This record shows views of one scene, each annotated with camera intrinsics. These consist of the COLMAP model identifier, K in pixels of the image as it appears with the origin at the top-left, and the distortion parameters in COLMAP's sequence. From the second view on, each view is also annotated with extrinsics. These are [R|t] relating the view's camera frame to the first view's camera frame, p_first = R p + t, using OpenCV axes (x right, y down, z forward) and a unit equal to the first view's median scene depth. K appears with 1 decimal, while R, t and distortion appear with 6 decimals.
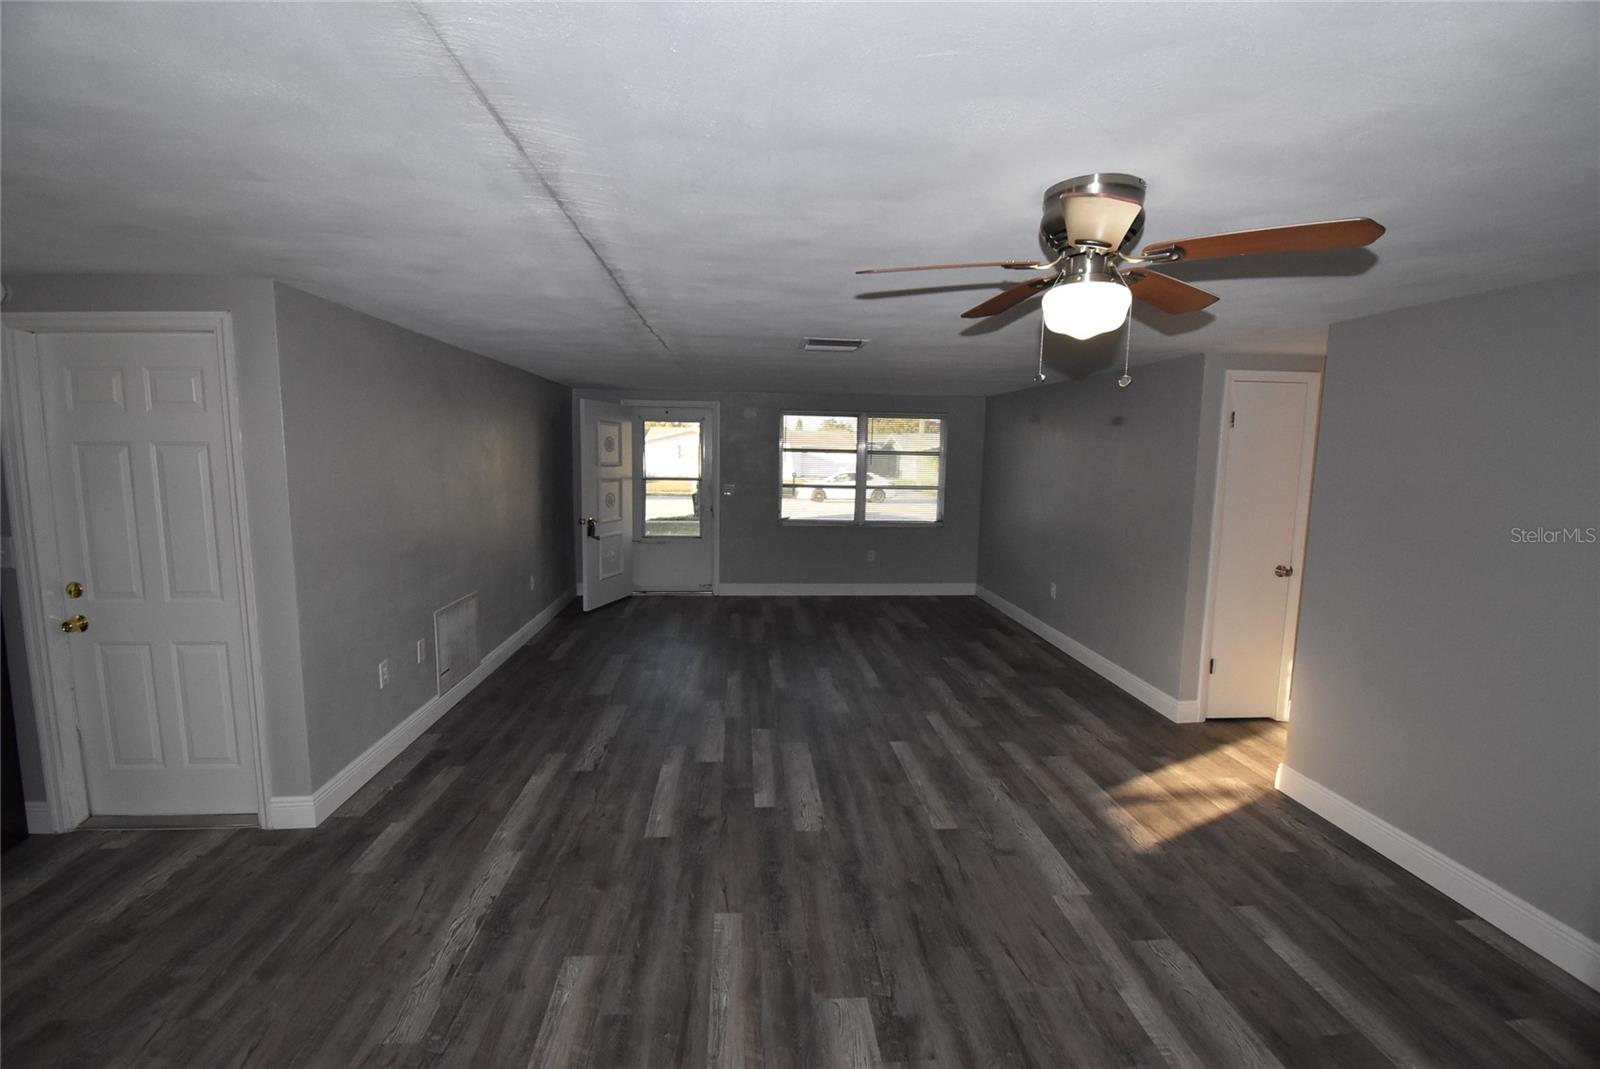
lens RADIAL K [[704.8, 0, 800.0], [0, 704.8, 534.5], [0, 0, 1]] dist [0.021329, -0.026553]
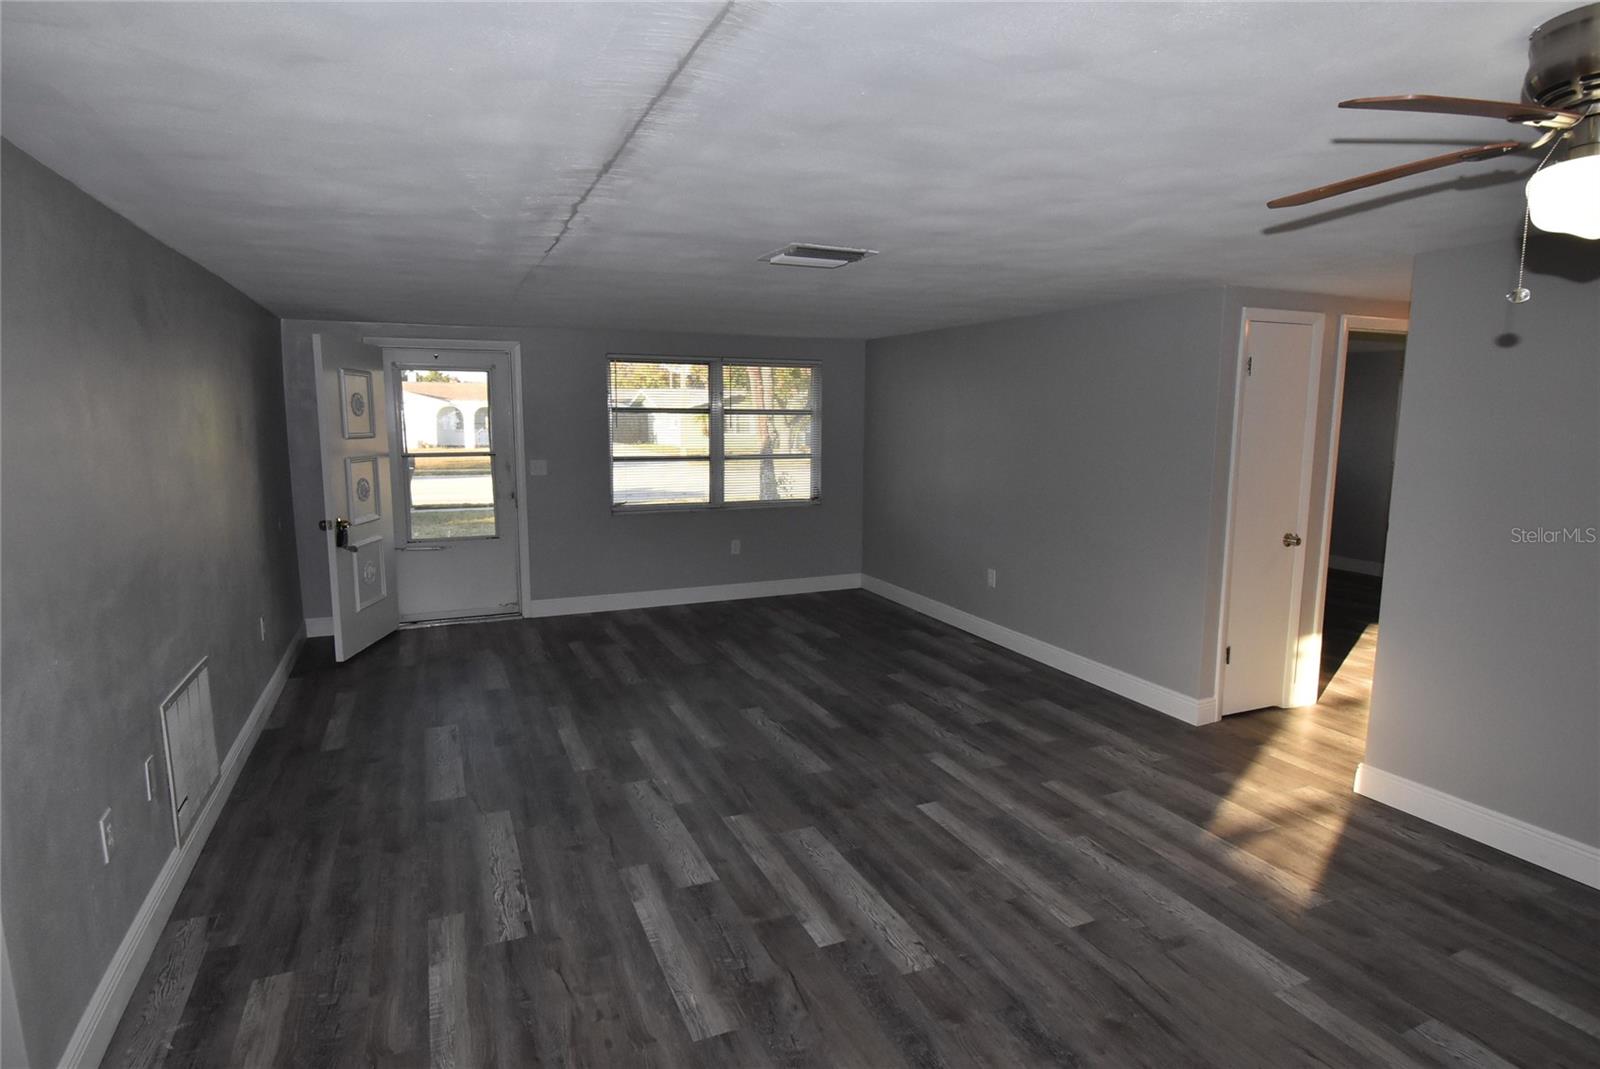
lens RADIAL K [[856.1, 0, 801.0], [0, 856.1, 535.3], [0, 0, 1]] dist [0.015867, -0.026807]
pose [[0.946155, -0.059998, 0.318106, -0.242351], [0.051209, 0.998042, 0.035928, -0.024551], [-0.319639, -0.017703, 0.947374, 0.189458]]
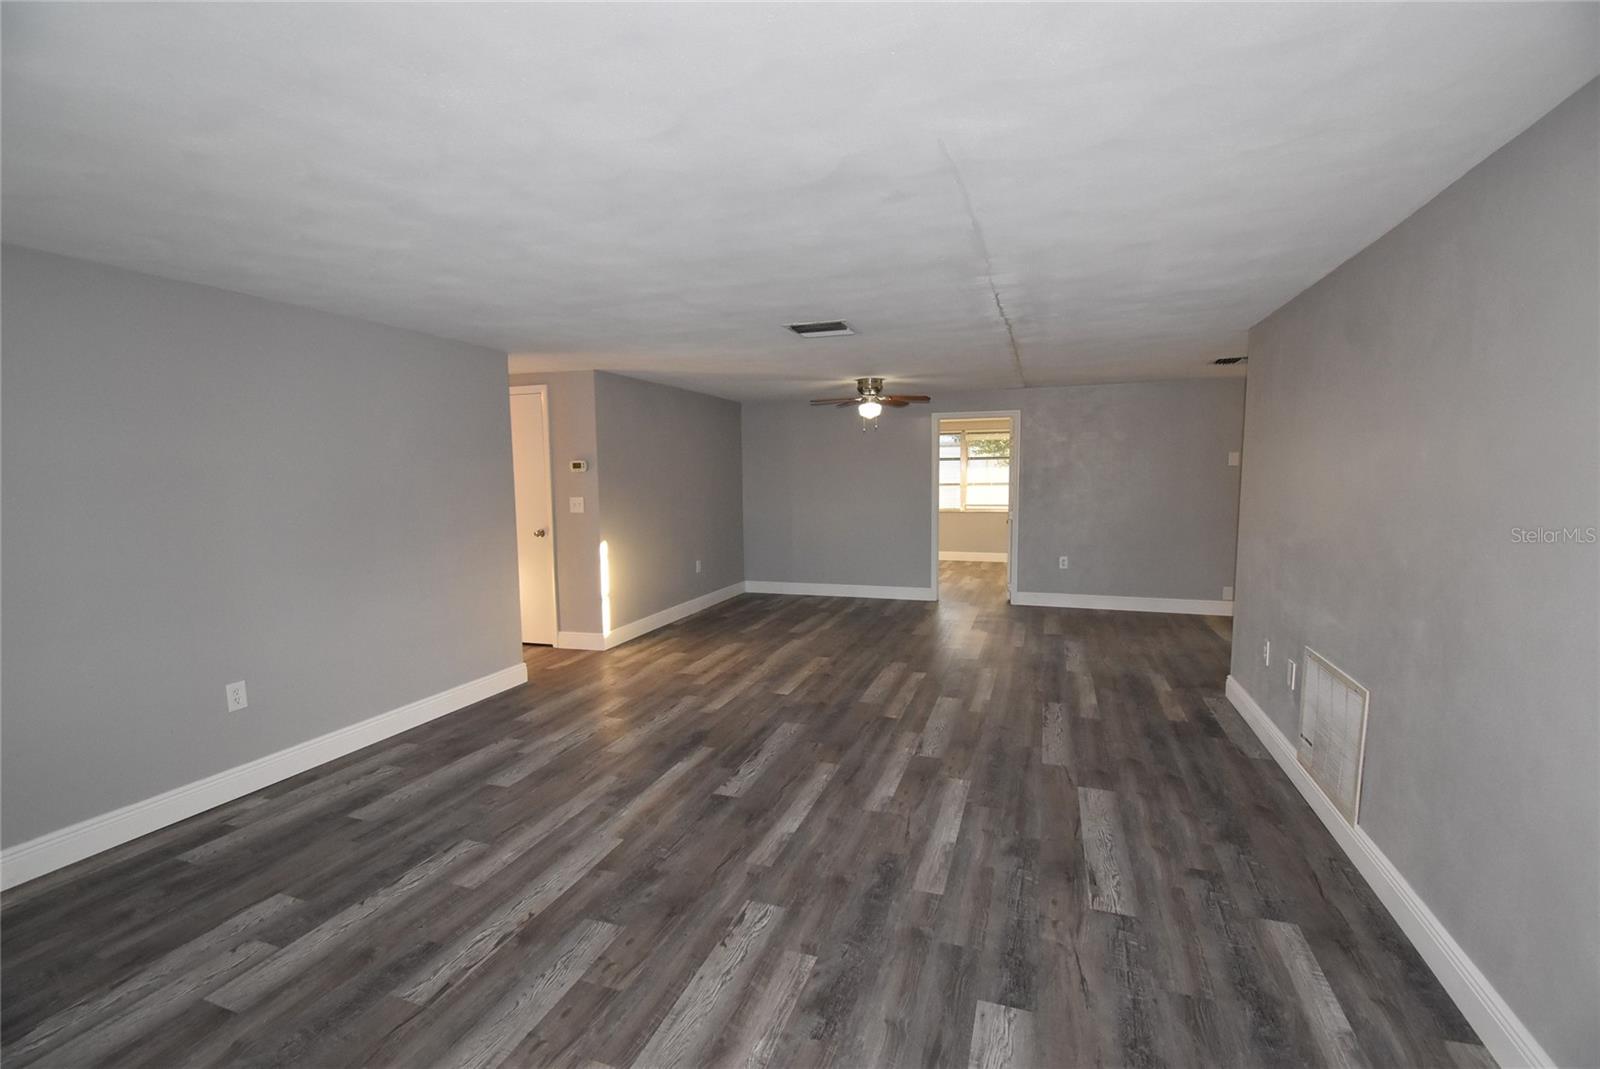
lens RADIAL K [[704.8, 0, 800.0], [0, 704.8, 534.5], [0, 0, 1]] dist [0.021329, -0.026553]
pose [[-0.913268, -0.044129, 0.404962, -0.326453], [0.042577, 0.978330, 0.202629, -0.181131], [-0.405128, 0.202297, -0.891598, 1.870121]]
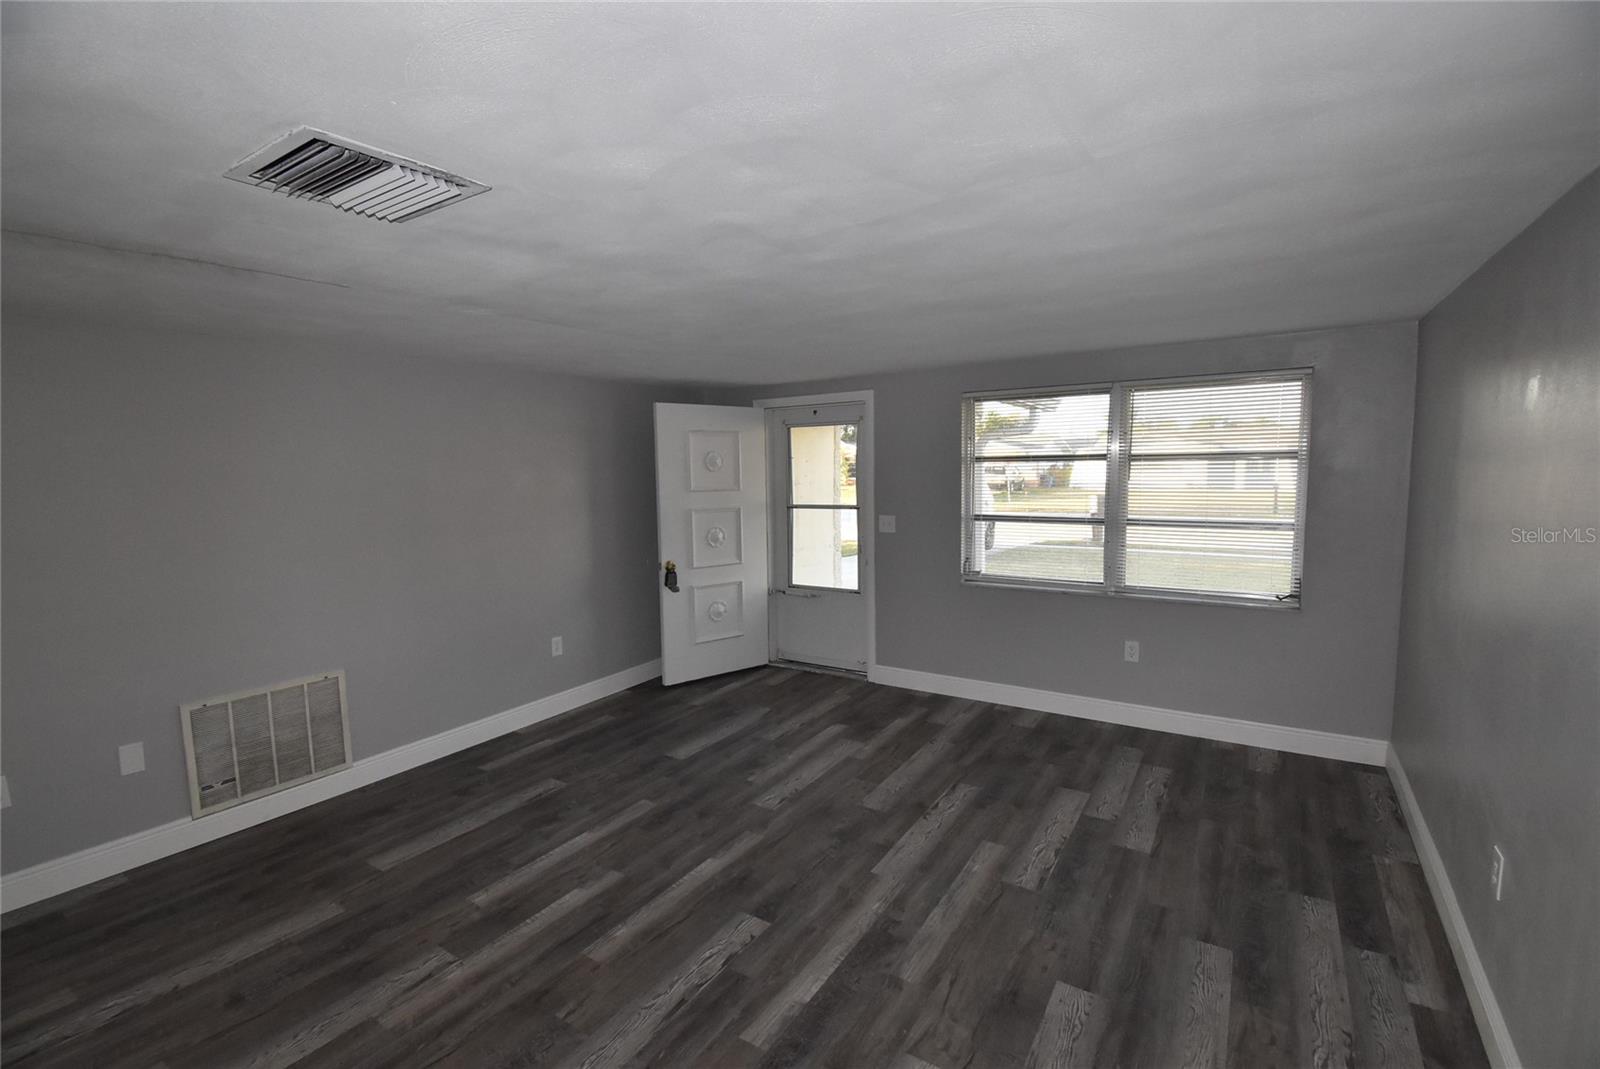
lens RADIAL K [[704.8, 0, 800.0], [0, 704.8, 534.5], [0, 0, 1]] dist [0.021329, -0.026553]
pose [[0.792015, 0.027869, -0.609866, 0.434868], [-0.038640, 0.999243, -0.004518, -0.088841], [0.609278, 0.027143, 0.792492, 0.811536]]
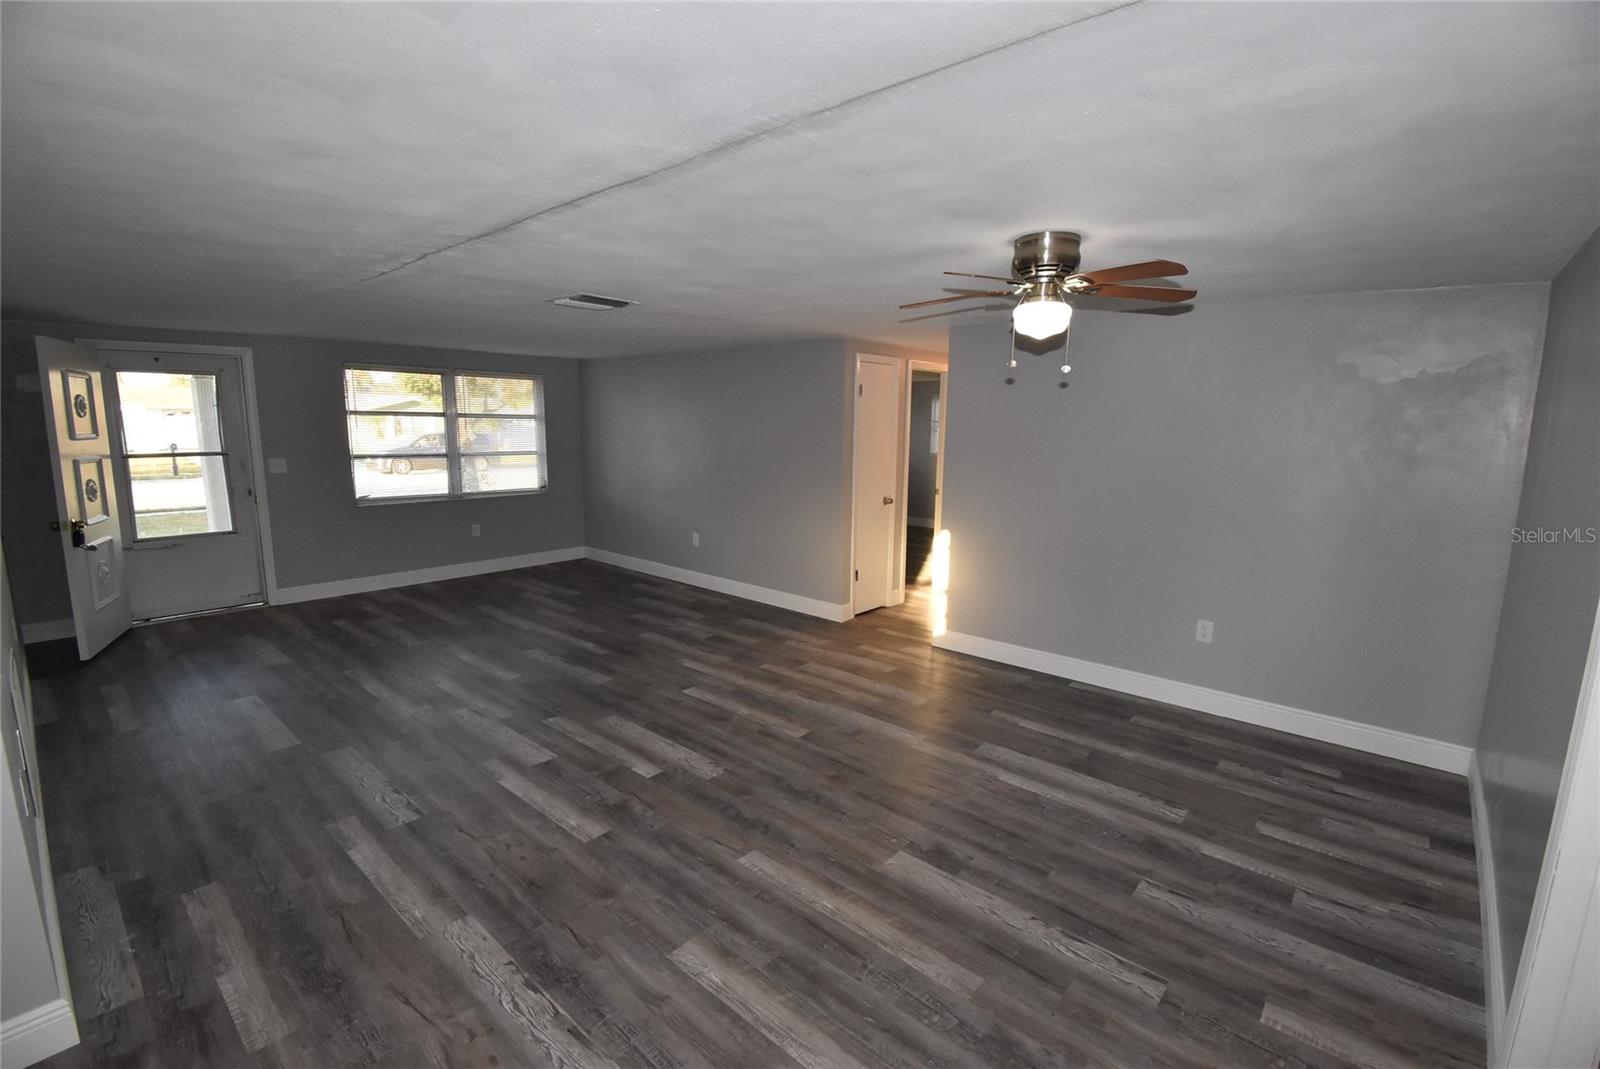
lens RADIAL K [[704.8, 0, 800.0], [0, 704.8, 534.5], [0, 0, 1]] dist [0.021329, -0.026553]
pose [[0.722098, -0.117956, 0.681660, -0.419192], [0.082618, 0.993008, 0.084312, -0.013861], [-0.686839, -0.004564, 0.726795, 0.105290]]
